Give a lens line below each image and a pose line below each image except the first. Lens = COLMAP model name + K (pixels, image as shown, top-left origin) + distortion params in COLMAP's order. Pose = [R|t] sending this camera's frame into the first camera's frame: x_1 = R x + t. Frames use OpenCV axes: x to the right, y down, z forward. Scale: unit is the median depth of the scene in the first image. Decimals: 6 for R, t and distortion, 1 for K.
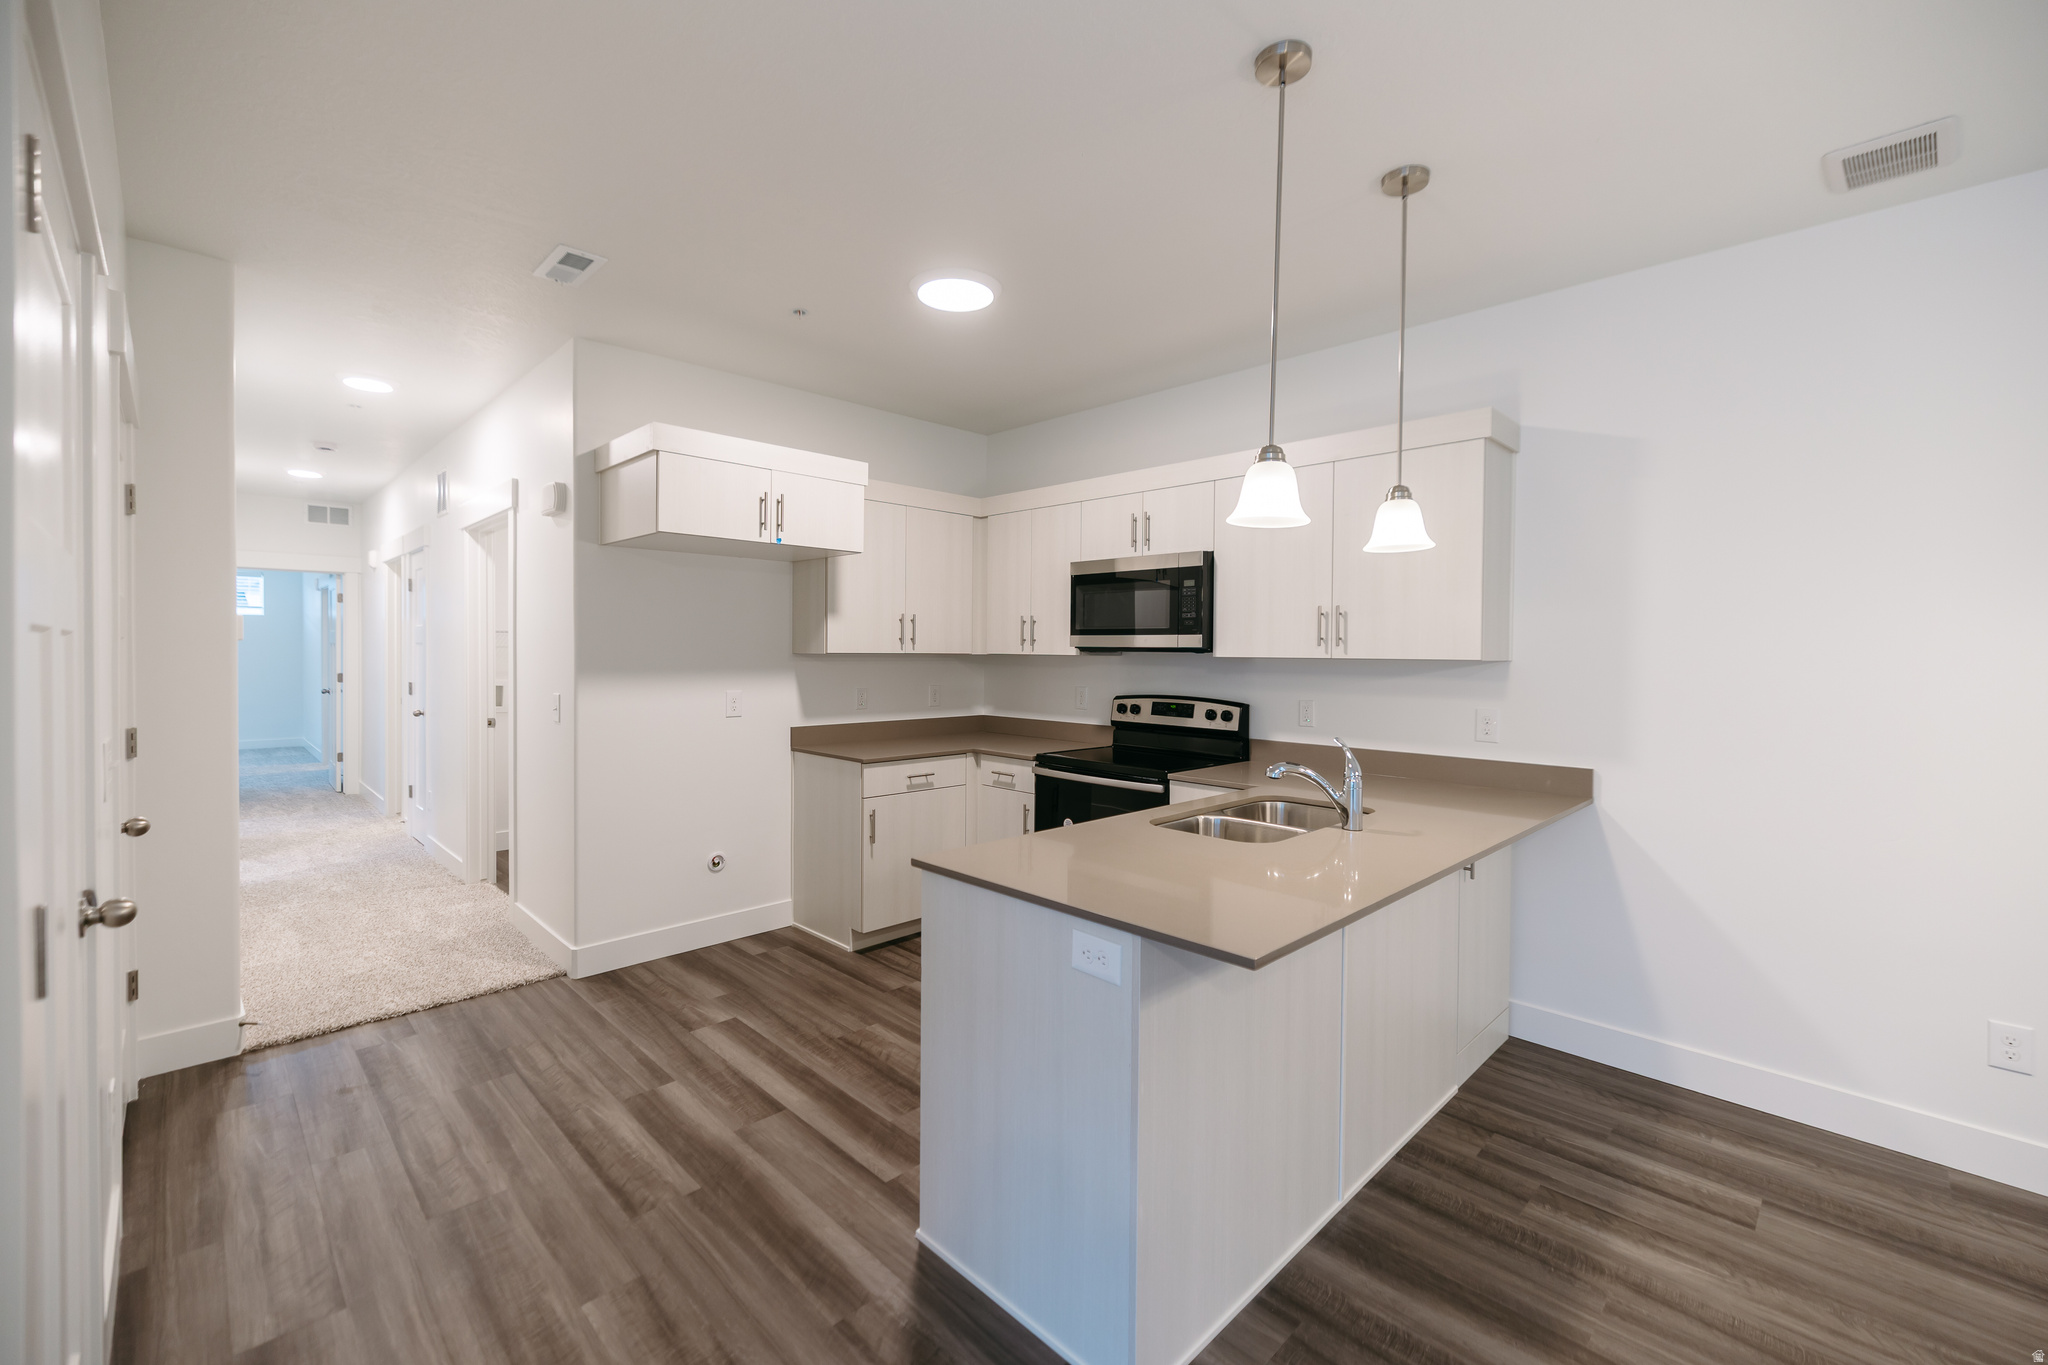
lens RADIAL K [[847.7, 0, 1028.2], [0, 847.7, 665.6], [0, 0, 1]] dist [-0.000296, 0.000621]
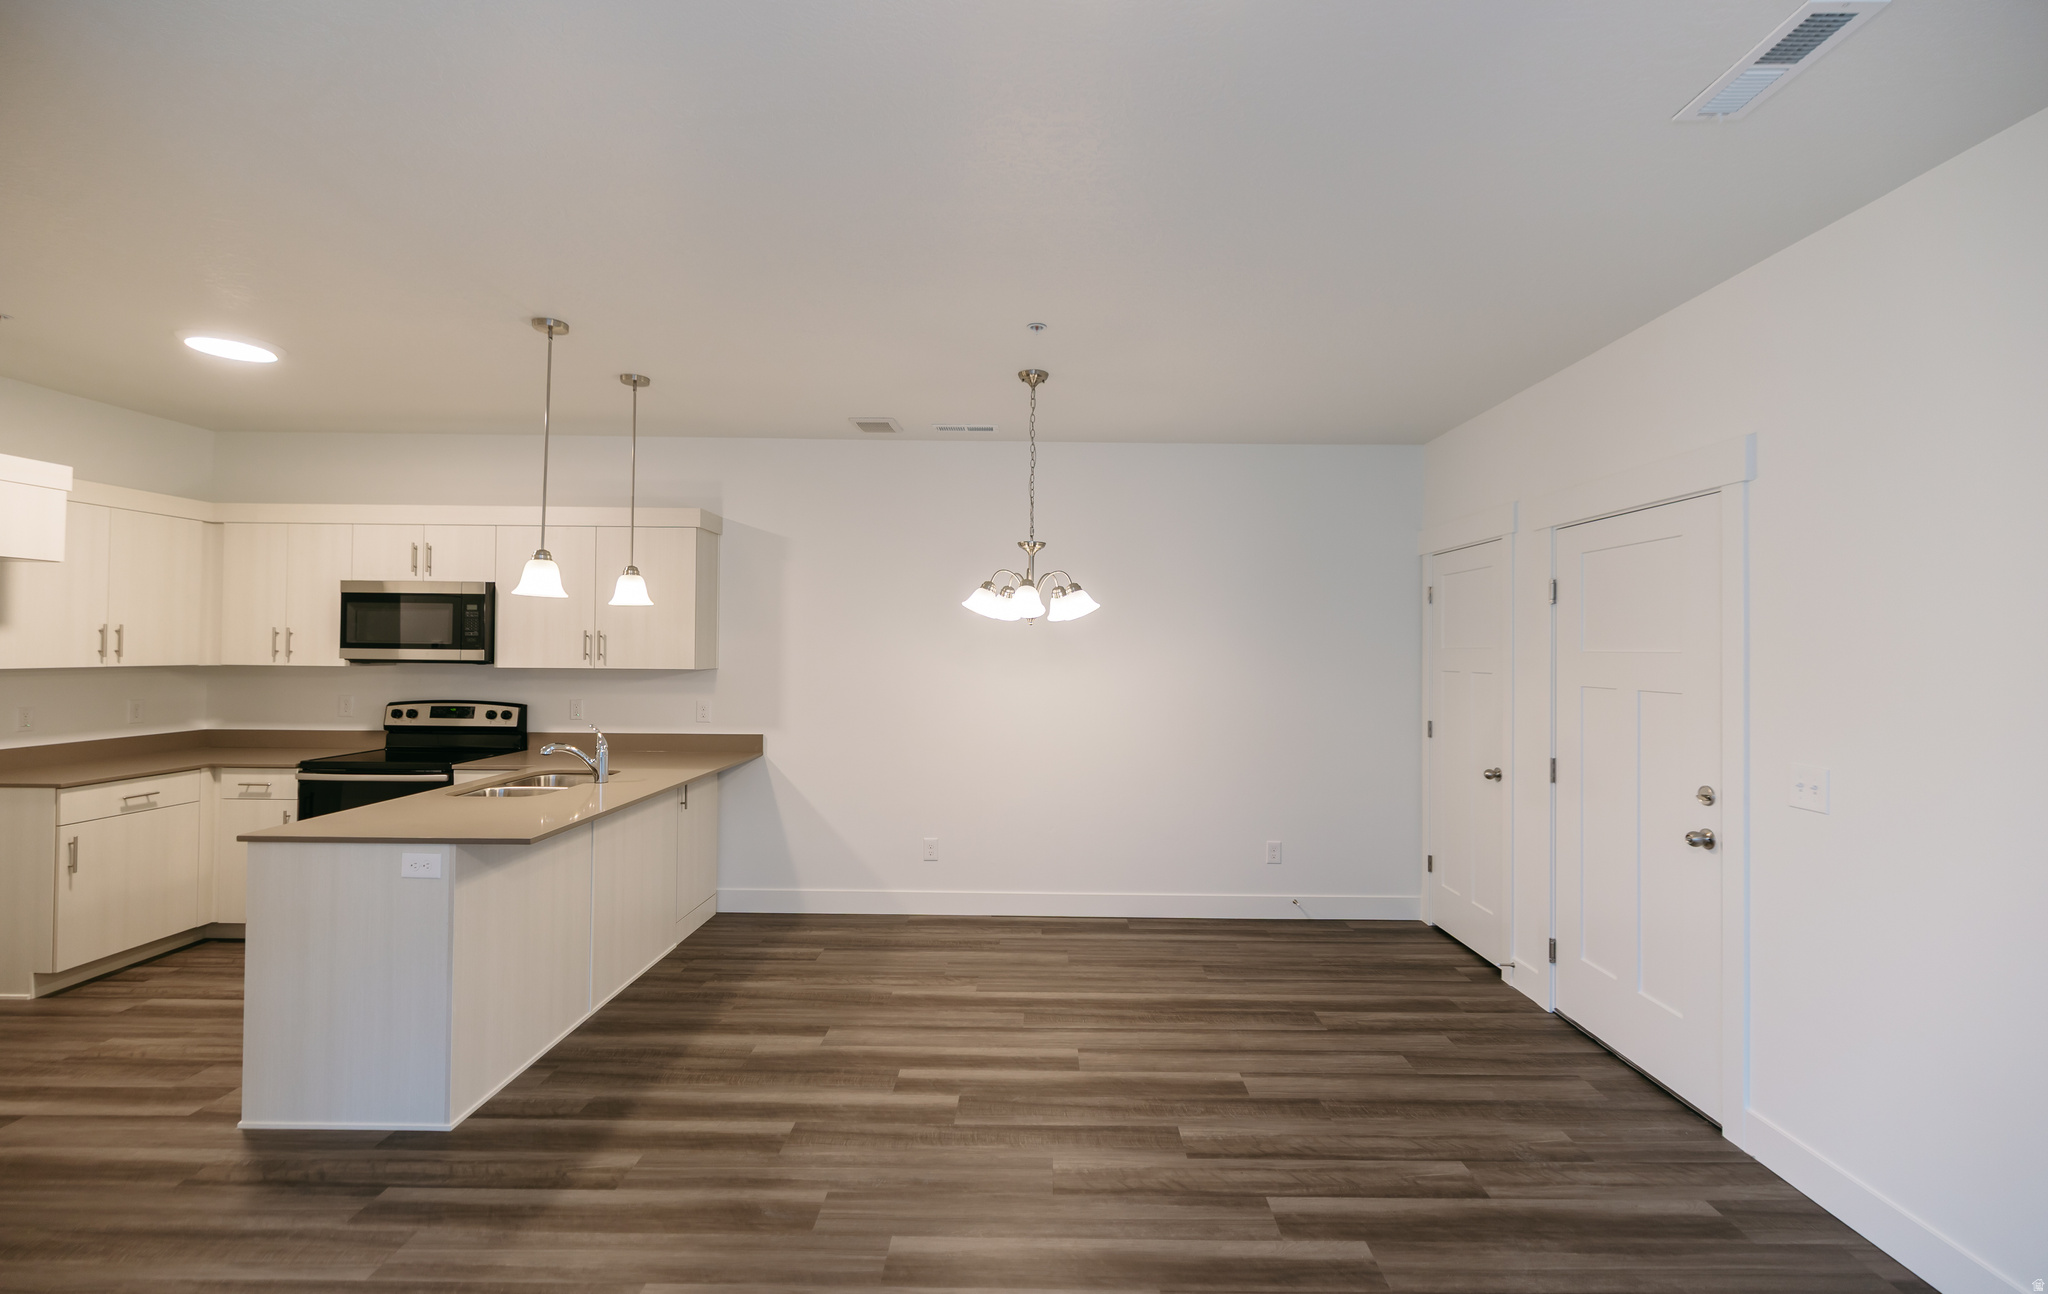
lens RADIAL K [[867.9, 0, 1043.6], [0, 867.9, 636.9], [0, 0, 1]] dist [-0.000858, -0.000515]
pose [[0.702451, 0.007286, 0.711695, -0.117327], [0.008613, 0.999787, -0.018736, -0.023900], [-0.711680, 0.019291, 0.702239, -0.449247]]
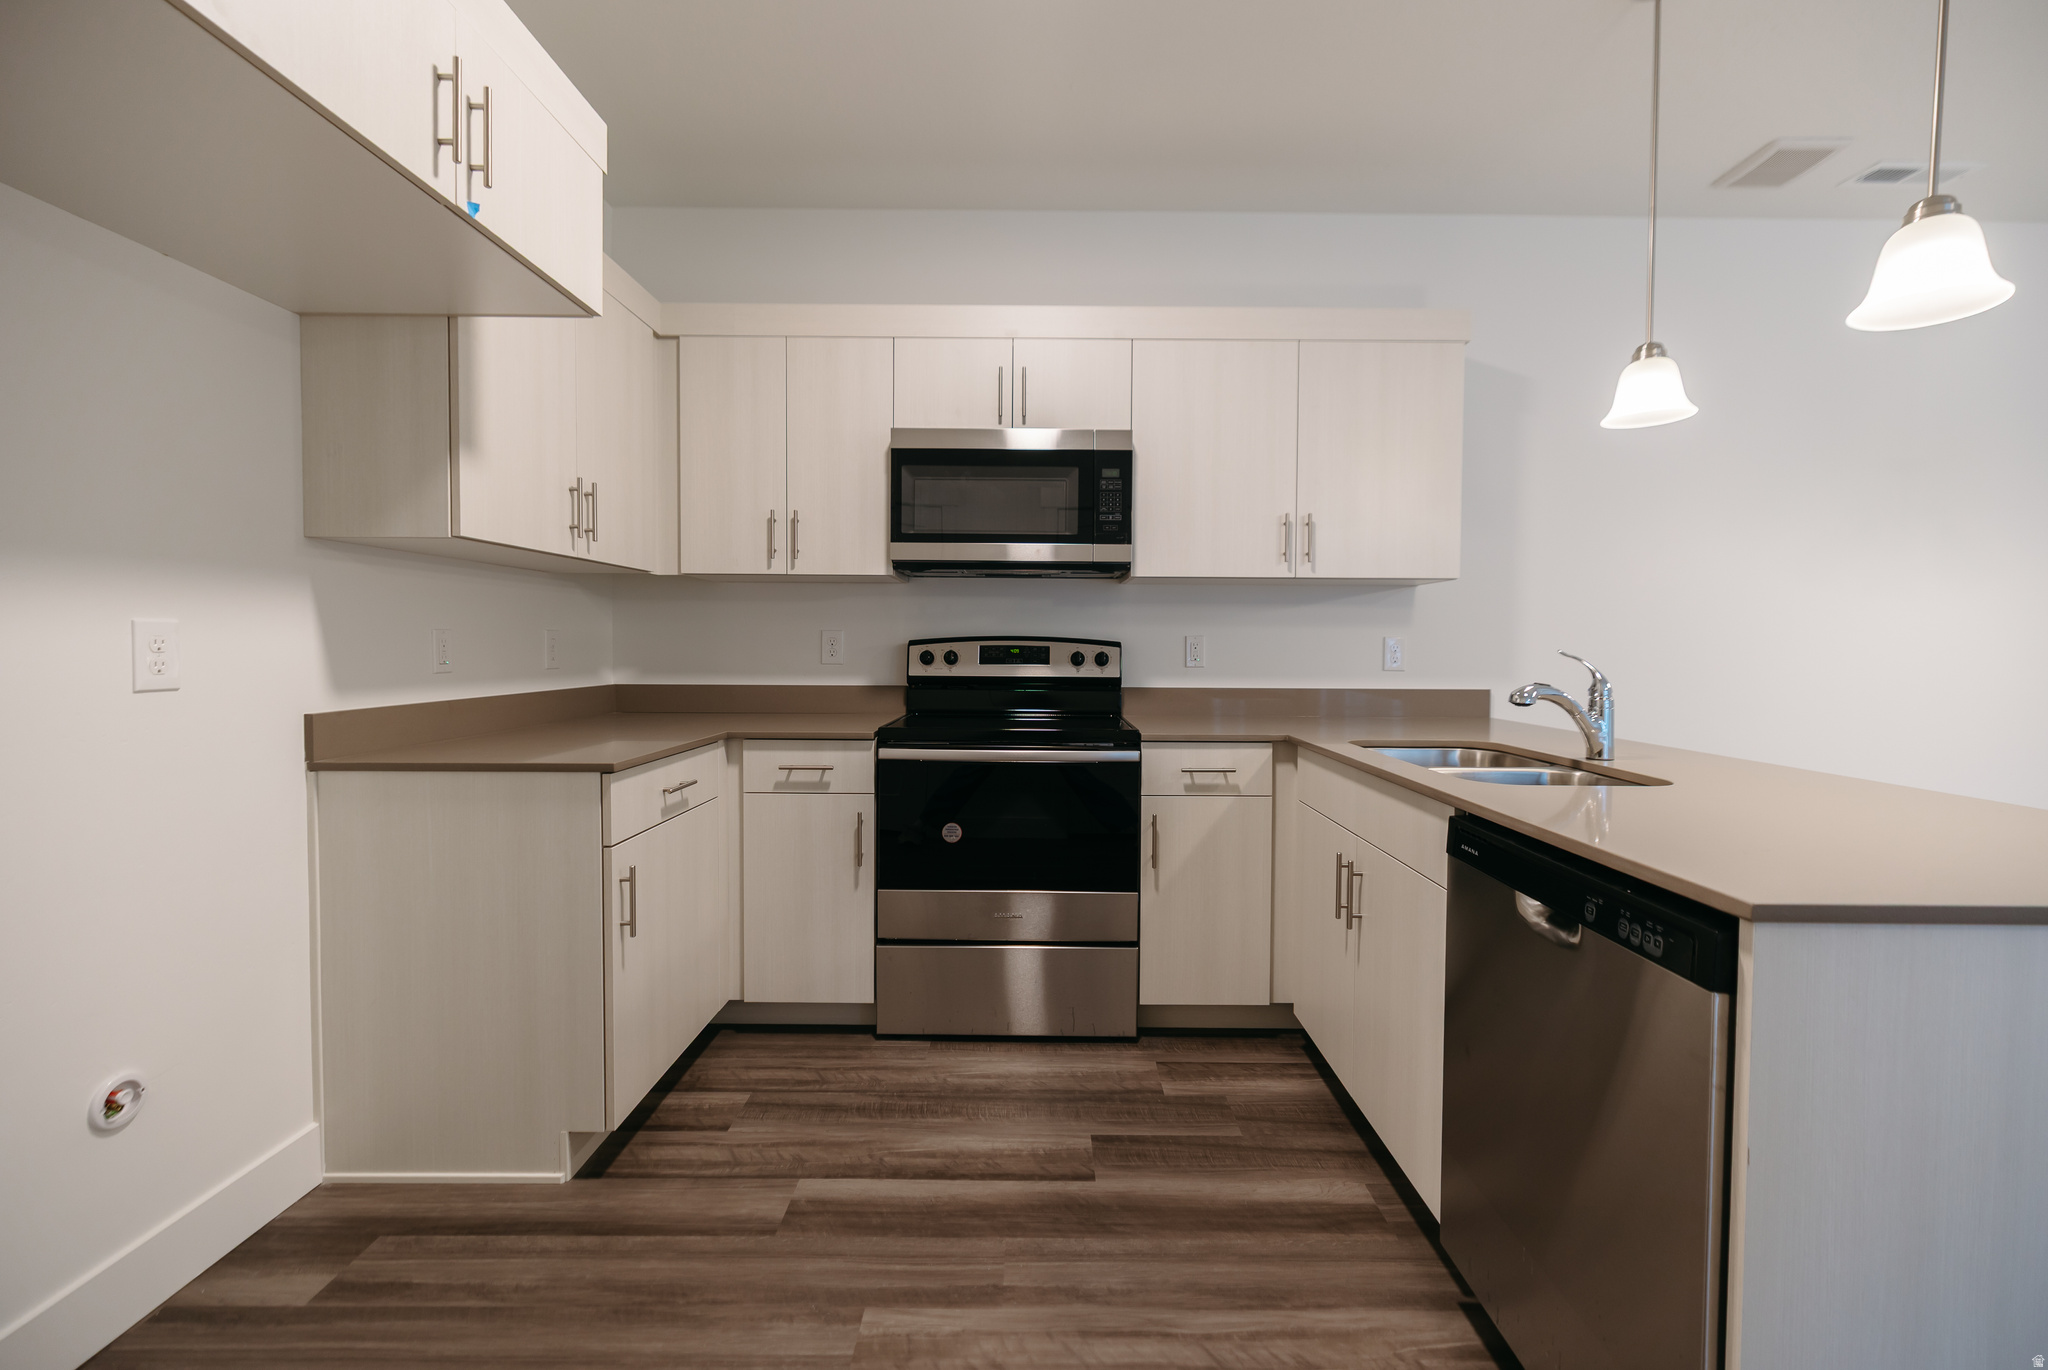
lens RADIAL K [[847.7, 0, 1026.3], [0, 847.7, 675.3], [0, 0, 1]] dist [-0.000296, 0.000621]
pose [[0.705837, -0.029921, 0.707742, -0.372168], [0.013042, 0.999487, 0.029248, 0.052856], [-0.708254, -0.011414, 0.705865, 0.524592]]
